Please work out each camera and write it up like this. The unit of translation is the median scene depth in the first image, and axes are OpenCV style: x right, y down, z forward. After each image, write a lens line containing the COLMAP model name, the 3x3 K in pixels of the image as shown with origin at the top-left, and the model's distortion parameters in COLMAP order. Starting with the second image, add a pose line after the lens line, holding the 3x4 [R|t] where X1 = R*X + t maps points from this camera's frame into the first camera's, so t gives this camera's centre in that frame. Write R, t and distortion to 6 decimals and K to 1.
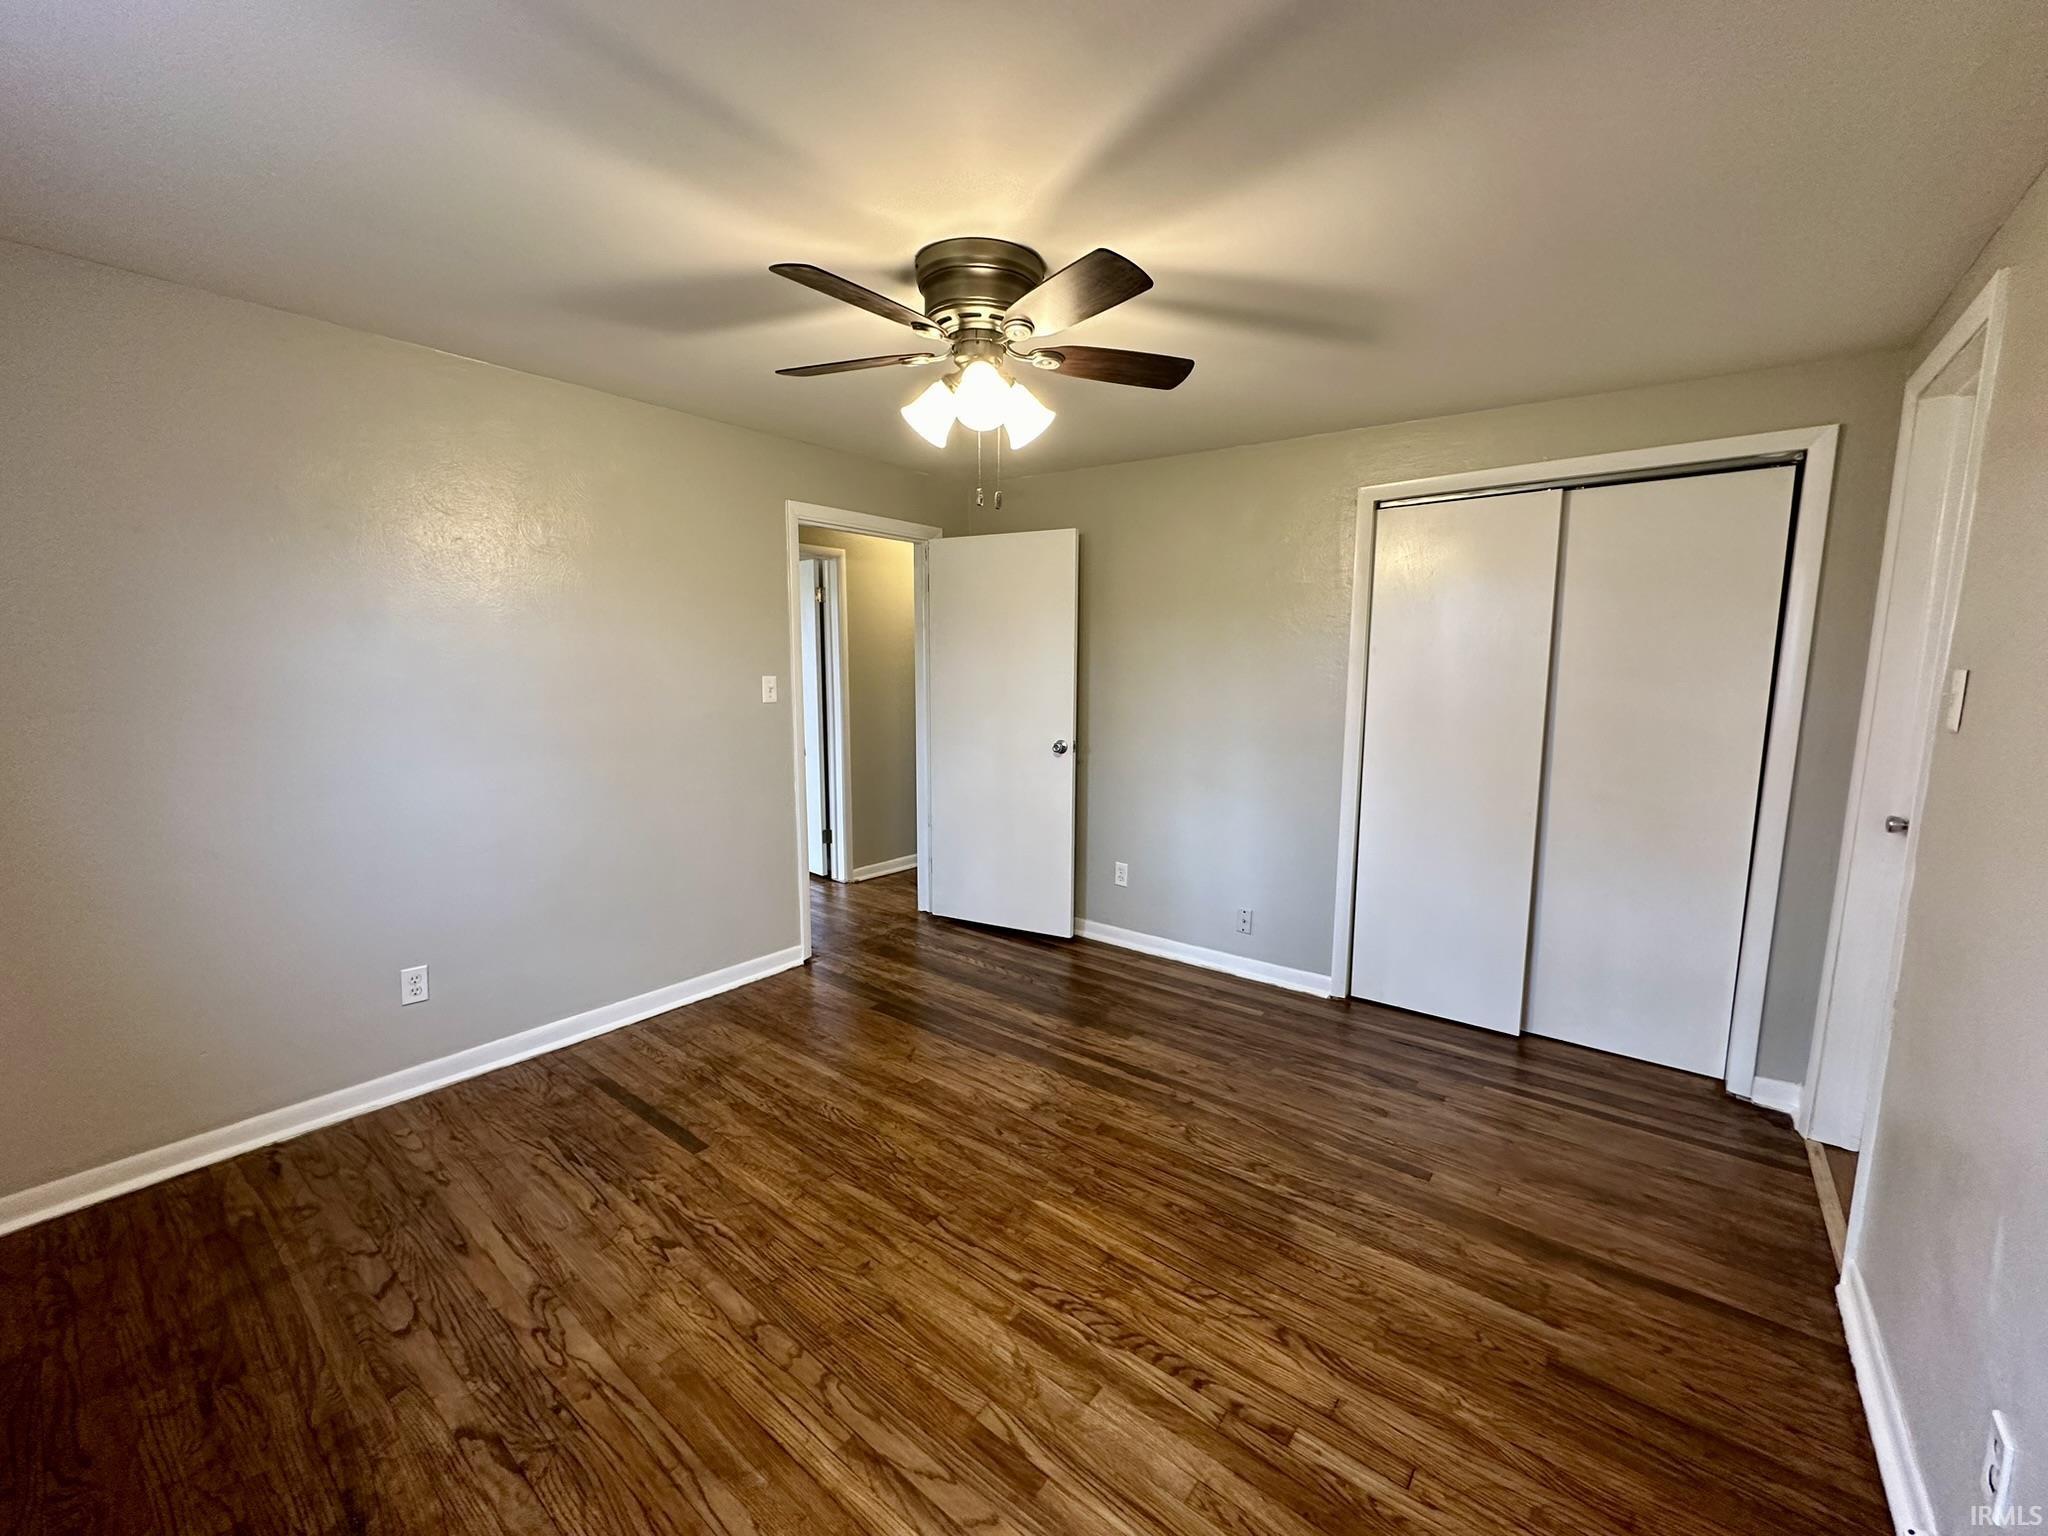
lens RADIAL K [[813.6, 0, 1021.1], [0, 813.6, 767.7], [0, 0, 1]] dist [-0.001137, 0.000015]
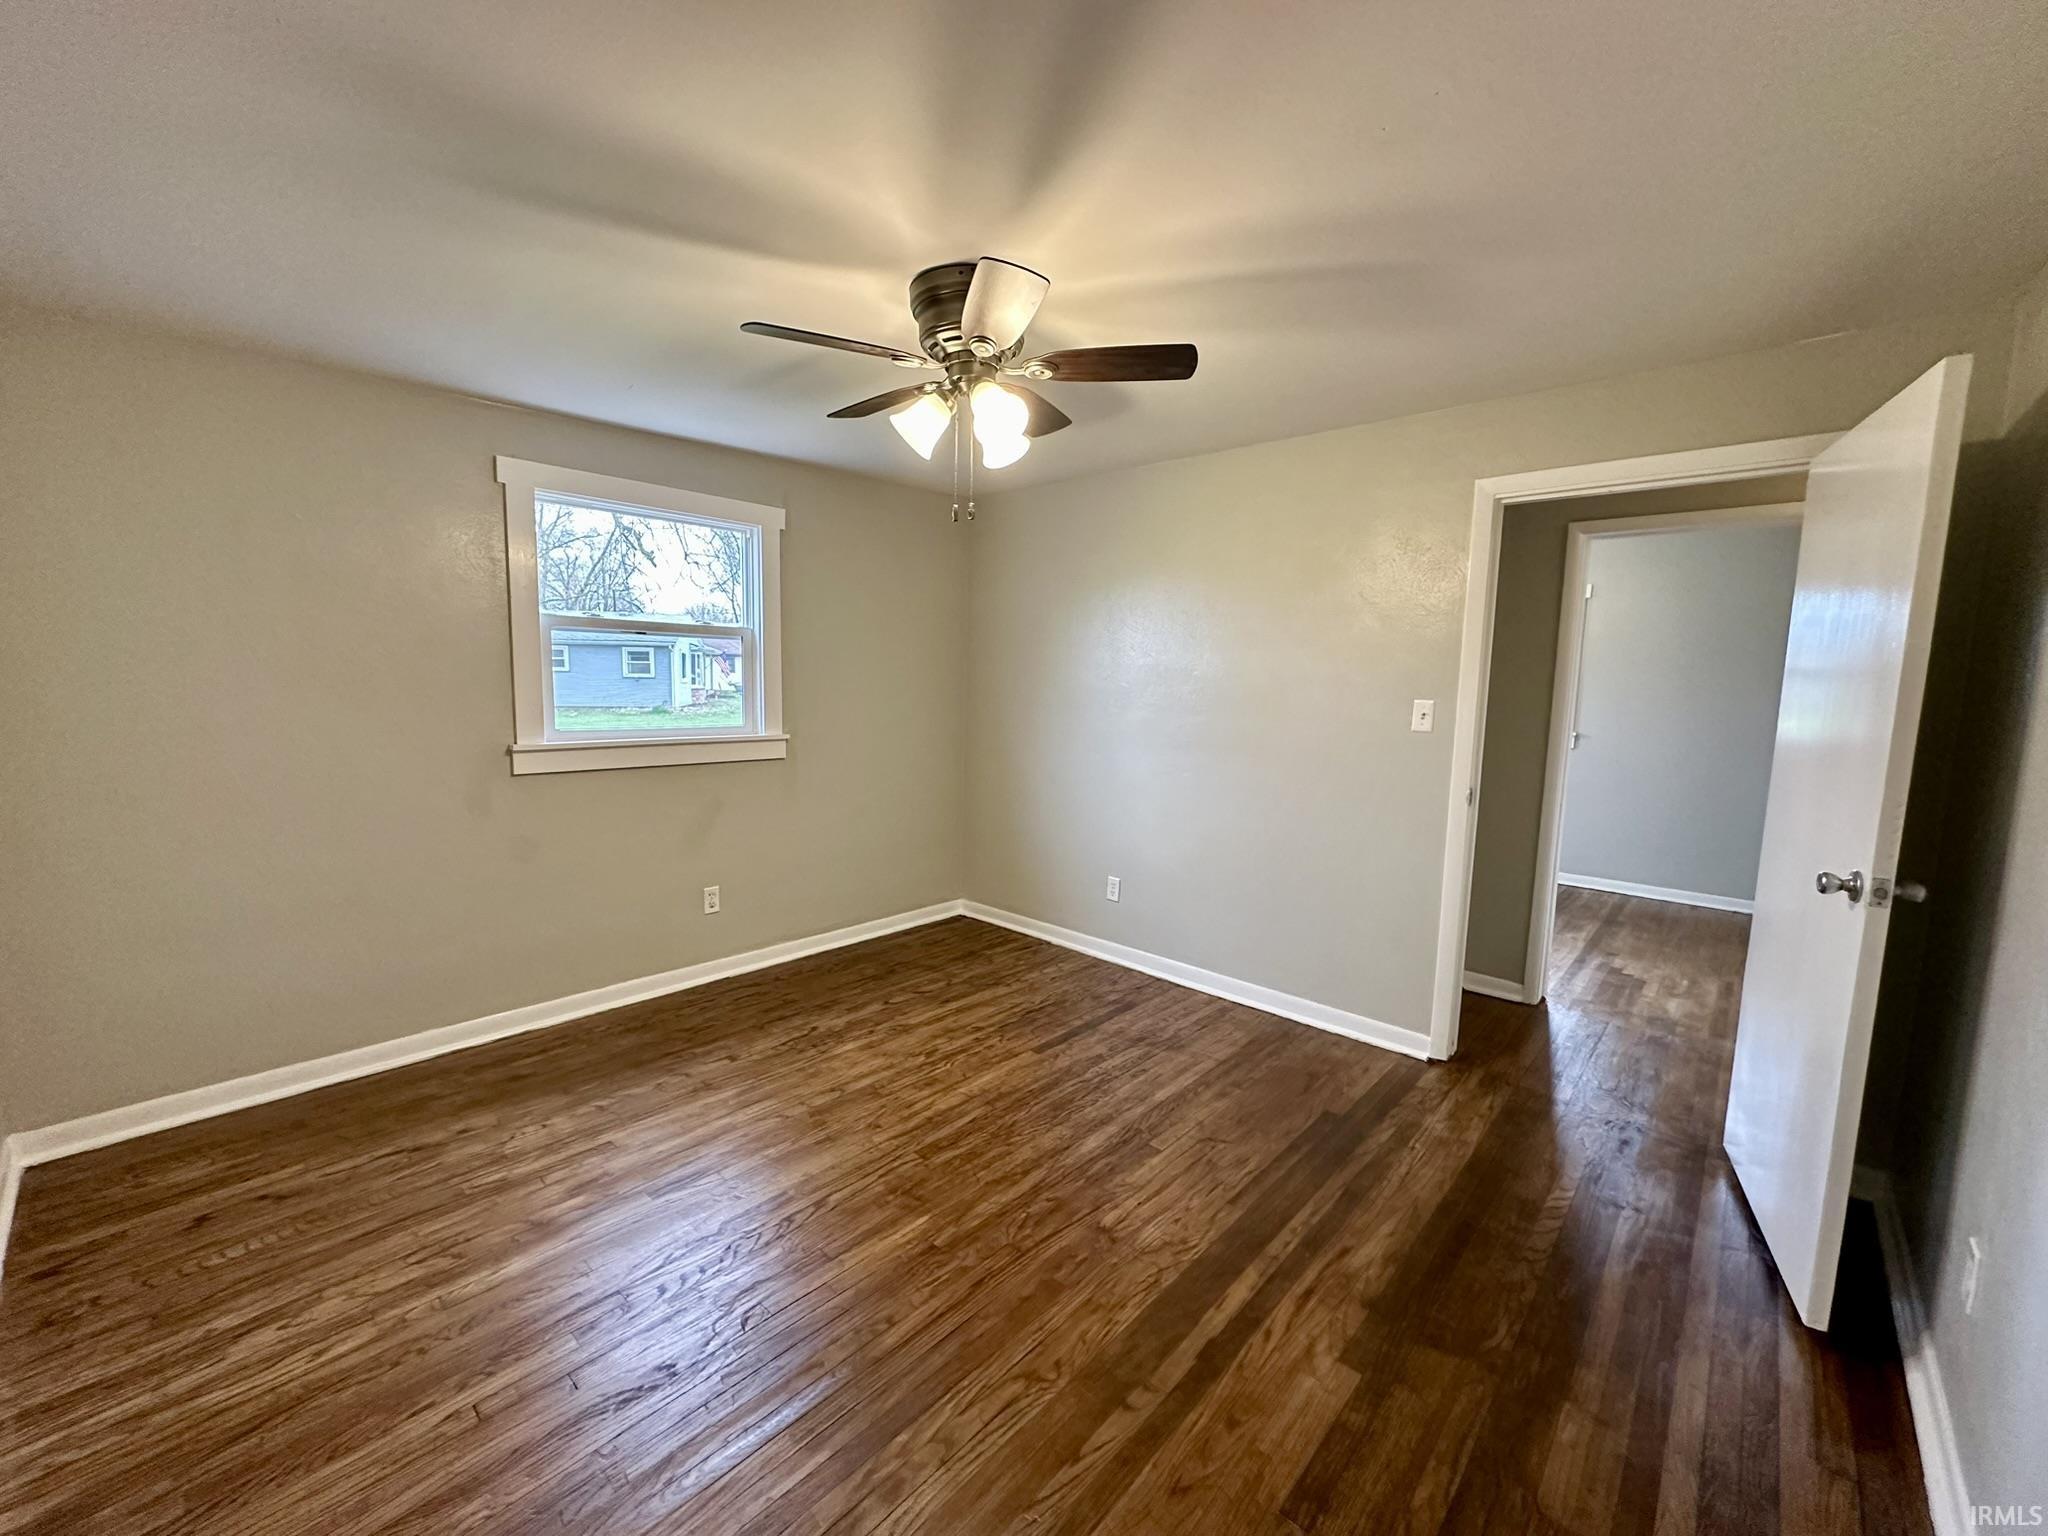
lens RADIAL K [[804.3, 0, 1009.3], [0, 804.3, 768.3], [0, 0, 1]] dist [-0.000405, -0.000048]
pose [[-0.074650, 0.109702, -0.991157, 0.789425], [-0.150520, 0.981303, 0.119948, -0.112802], [0.985785, 0.158143, -0.056742, 0.920875]]
